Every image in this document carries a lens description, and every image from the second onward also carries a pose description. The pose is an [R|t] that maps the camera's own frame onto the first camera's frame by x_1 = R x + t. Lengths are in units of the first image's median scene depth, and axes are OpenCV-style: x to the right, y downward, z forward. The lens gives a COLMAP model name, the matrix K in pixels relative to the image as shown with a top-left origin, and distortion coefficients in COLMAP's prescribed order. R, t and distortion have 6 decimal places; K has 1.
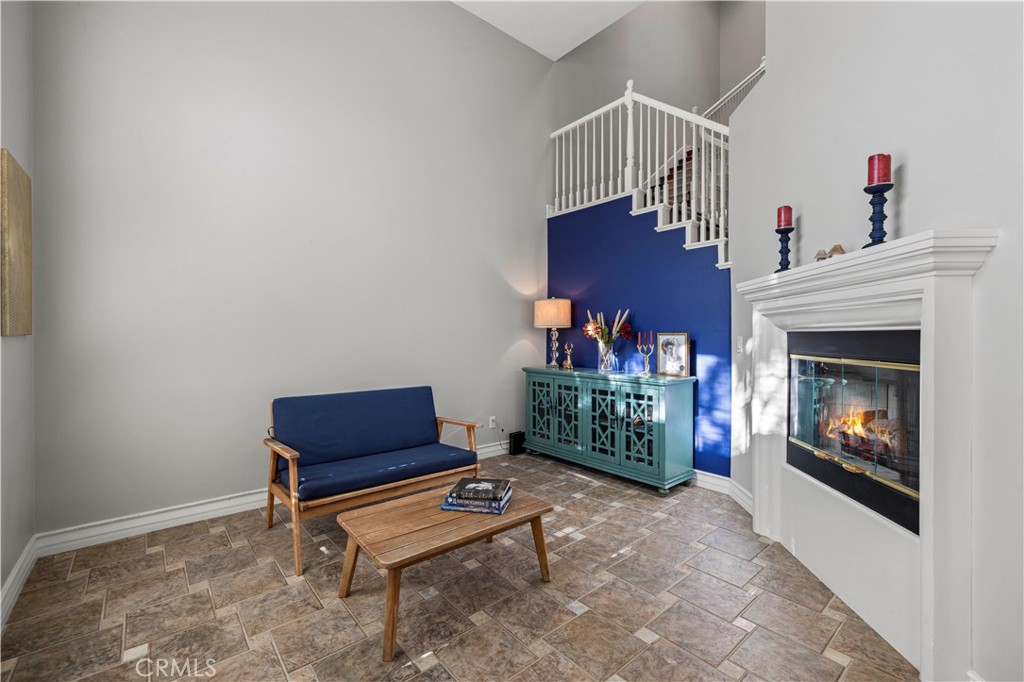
lens RADIAL K [[435.2, 0, 508.4], [0, 435.2, 339.3], [0, 0, 1]] dist [0.002504, 0.000205]
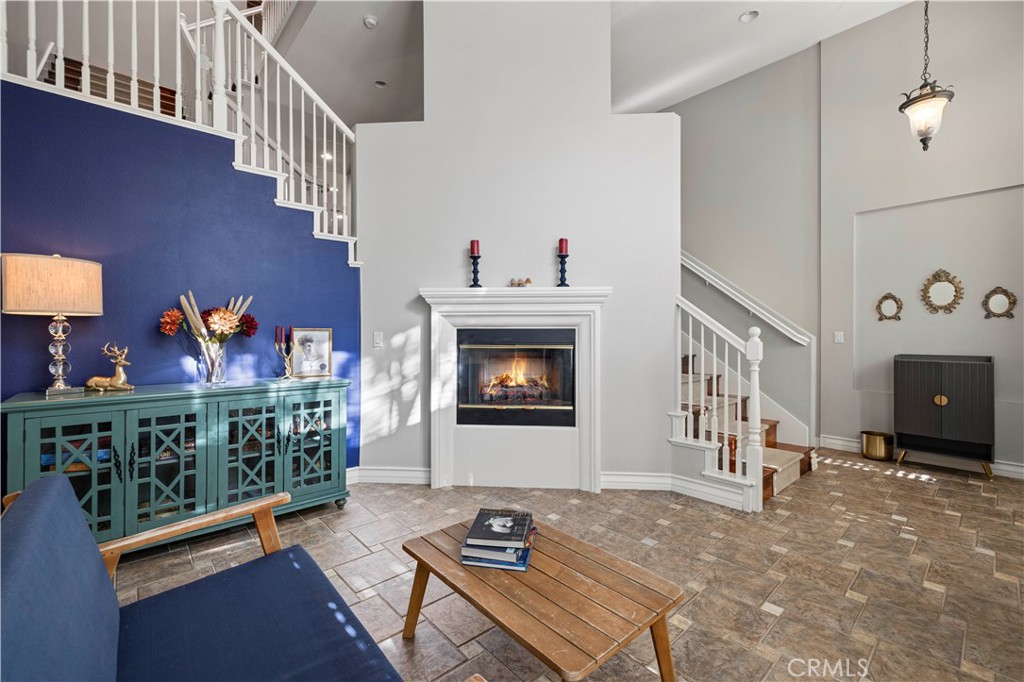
lens RADIAL K [[435.2, 0, 508.5], [0, 435.2, 335.3], [0, 0, 1]] dist [0.002504, 0.000205]
pose [[-0.033225, -0.005474, 0.999433, -0.531291], [0.007864, 0.999953, 0.005738, -0.002381], [-0.999417, 0.008050, -0.033180, 0.638067]]
